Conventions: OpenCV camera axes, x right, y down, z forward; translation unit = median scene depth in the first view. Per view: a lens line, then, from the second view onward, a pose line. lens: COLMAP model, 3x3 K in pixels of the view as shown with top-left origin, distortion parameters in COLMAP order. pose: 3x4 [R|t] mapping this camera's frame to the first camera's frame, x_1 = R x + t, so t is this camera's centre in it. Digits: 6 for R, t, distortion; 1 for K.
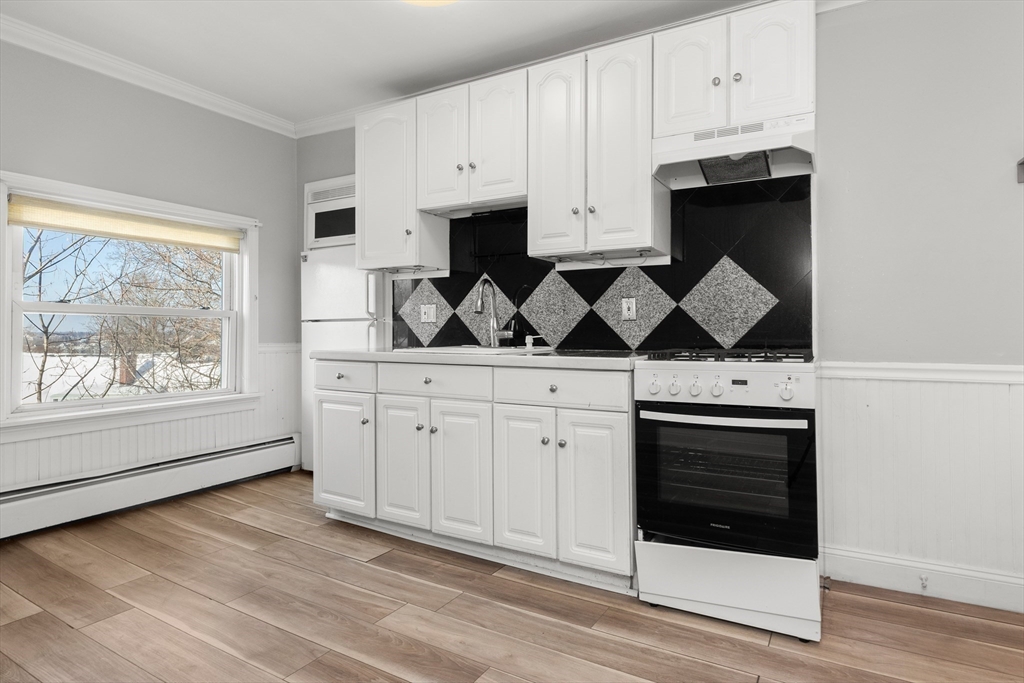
lens RADIAL K [[555.8, 0, 508.1], [0, 555.8, 334.6], [0, 0, 1]] dist [0.017819, -0.002074]
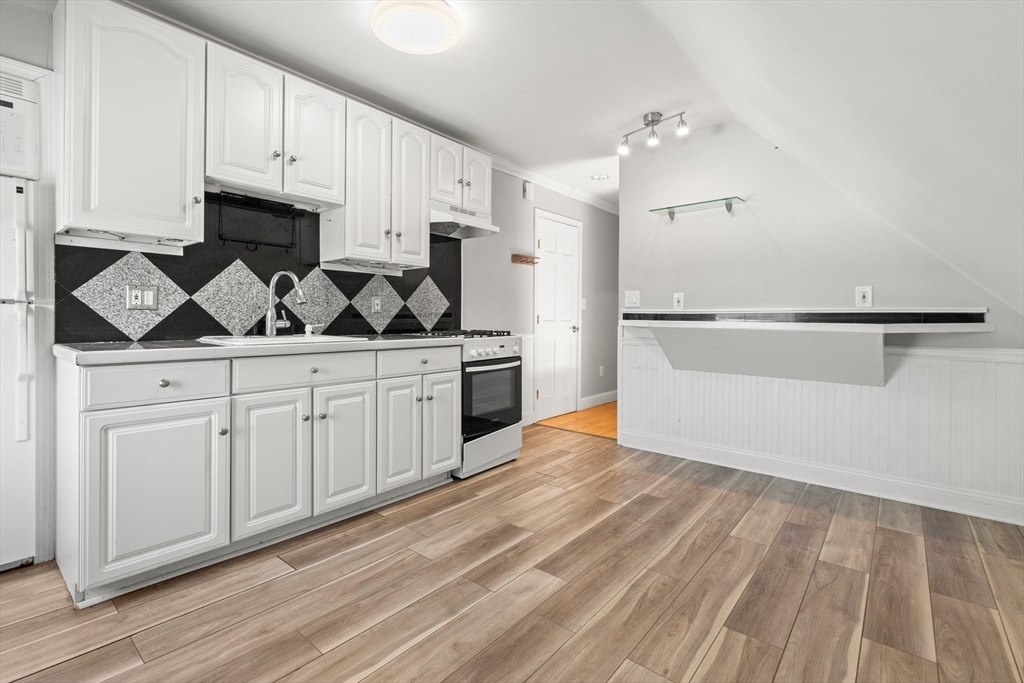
lens RADIAL K [[465.9, 0, 509.5], [0, 465.9, 336.5], [0, 0, 1]] dist [-0.003830, 0.000614]
pose [[0.164969, -0.034444, 0.985697, -0.911769], [0.004012, 0.999405, 0.034252, -0.005576], [-0.986291, -0.001696, 0.165009, 0.504126]]
